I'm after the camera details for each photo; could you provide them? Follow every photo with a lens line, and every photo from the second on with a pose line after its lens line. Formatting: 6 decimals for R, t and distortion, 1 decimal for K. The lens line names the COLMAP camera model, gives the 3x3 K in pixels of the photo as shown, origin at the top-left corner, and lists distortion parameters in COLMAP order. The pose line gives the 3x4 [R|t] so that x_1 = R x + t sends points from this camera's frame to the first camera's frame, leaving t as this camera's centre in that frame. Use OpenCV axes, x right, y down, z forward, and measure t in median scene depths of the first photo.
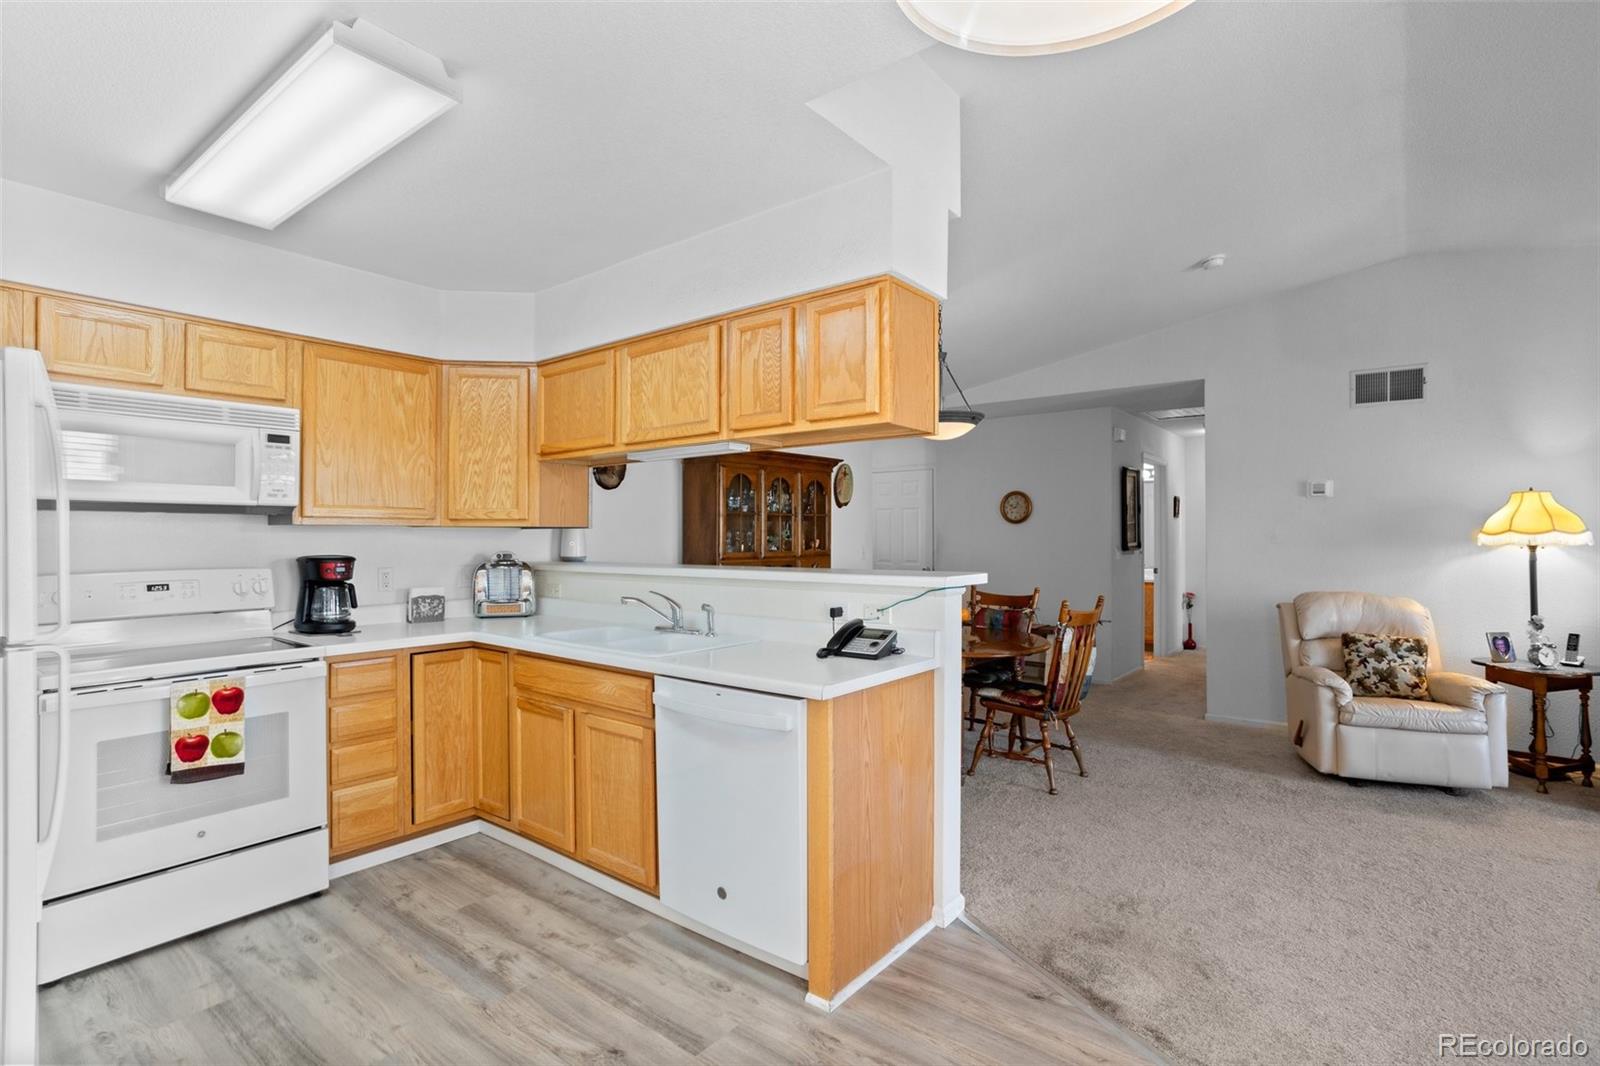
lens RADIAL K [[784.4, 0, 806.6], [0, 784.4, 531.2], [0, 0, 1]] dist [-0.038556, 0.018999]
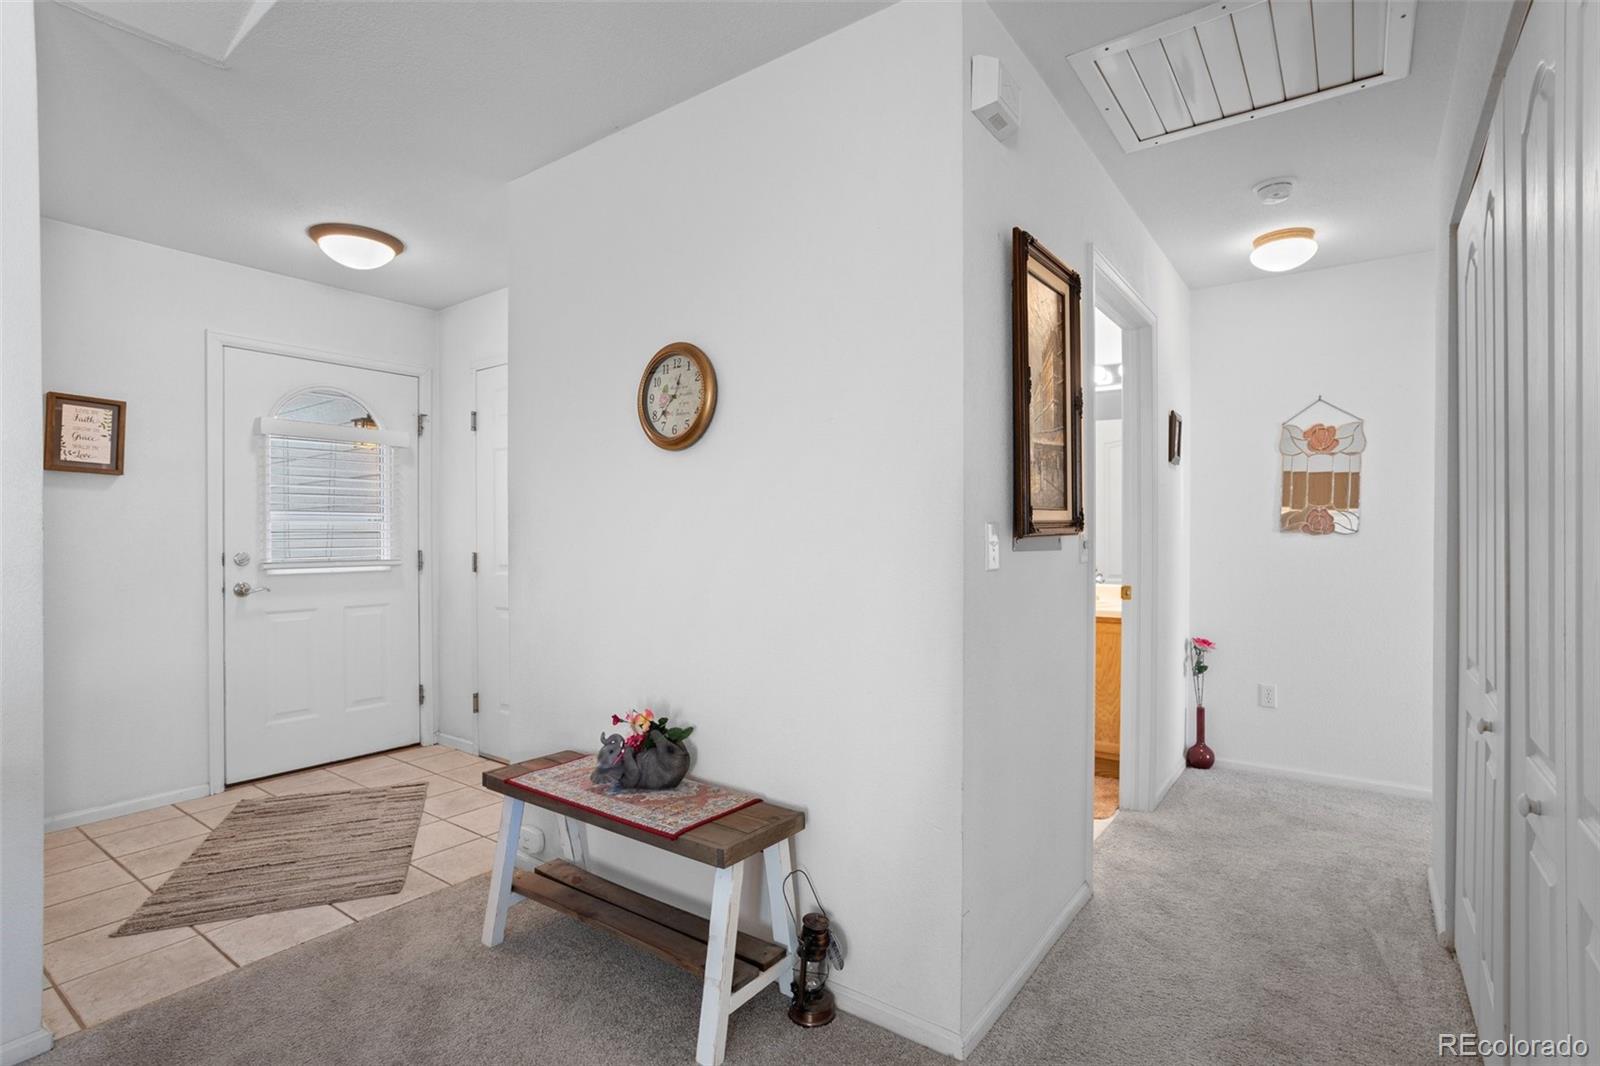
lens RADIAL K [[784.4, 0, 799.6], [0, 784.4, 543.5], [0, 0, 1]] dist [-0.038556, 0.018999]
pose [[0.999370, -0.002007, 0.035435, 0.636492], [0.001414, 0.999859, 0.016725, 0.044833], [-0.035464, -0.016664, 0.999232, 1.447865]]
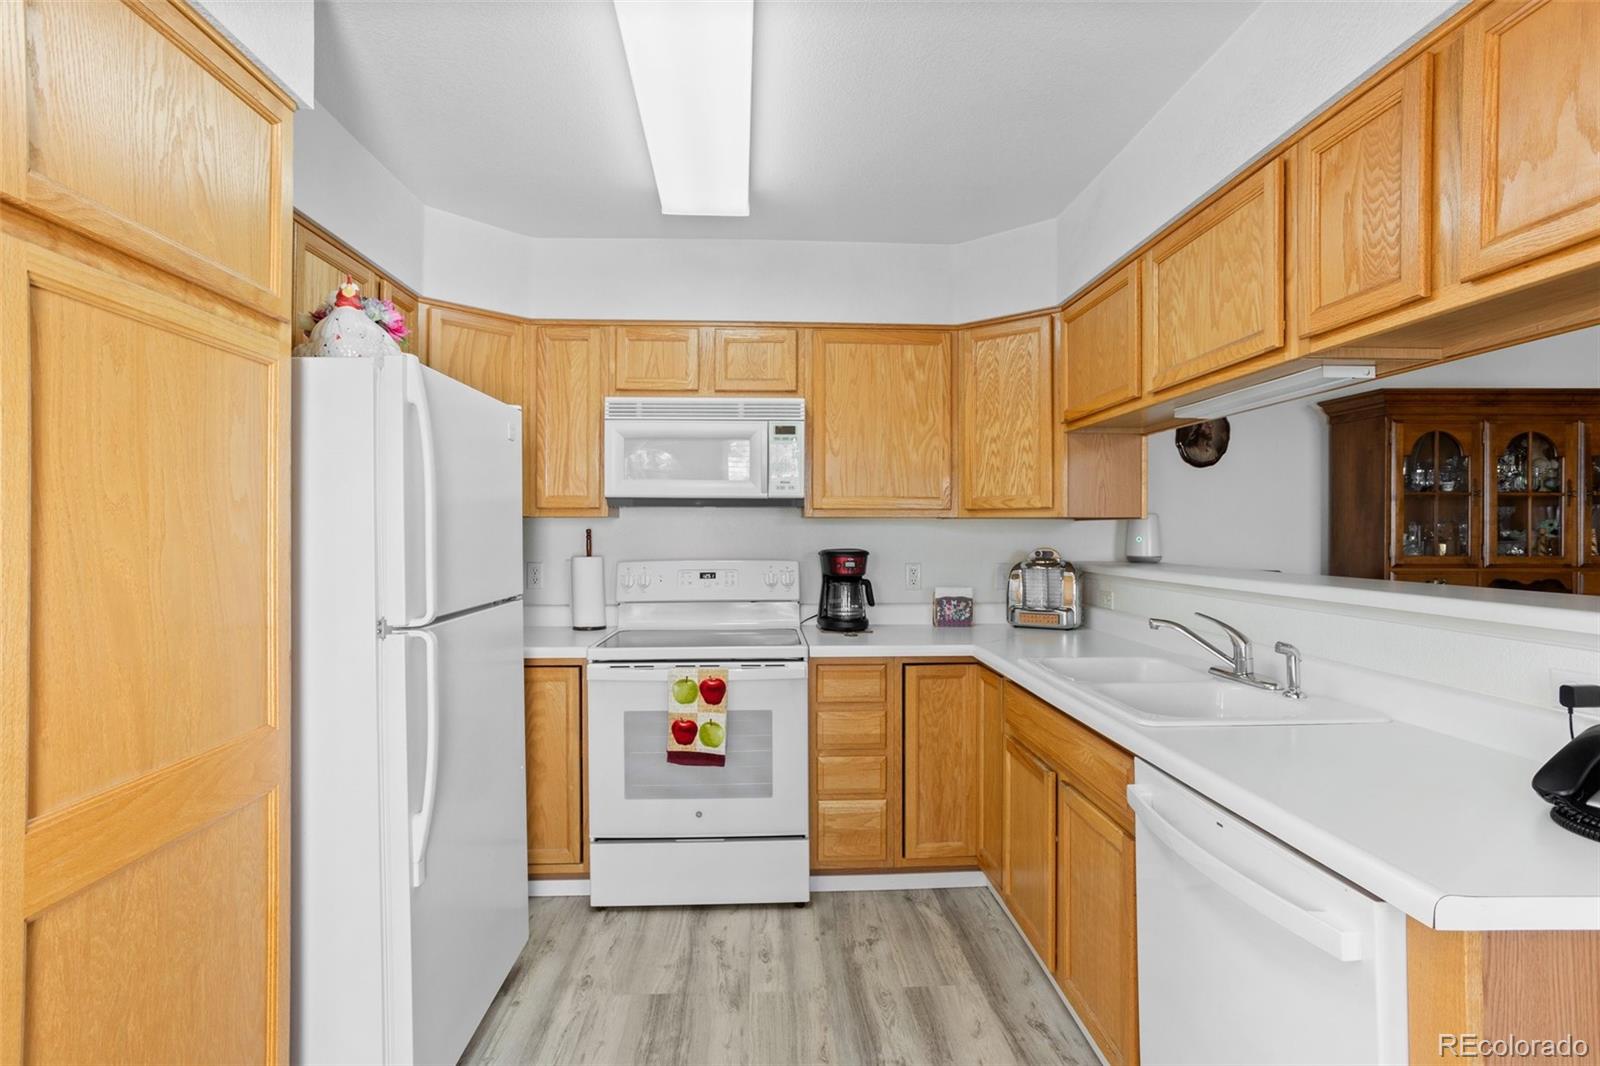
lens RADIAL K [[784.4, 0, 779.3], [0, 784.4, 531.0], [0, 0, 1]] dist [-0.038556, 0.018999]
pose [[0.646772, 0.004358, -0.762671, 0.064267], [0.002401, 0.999967, 0.007751, 0.001098], [0.762679, -0.006844, 0.646740, 0.288081]]
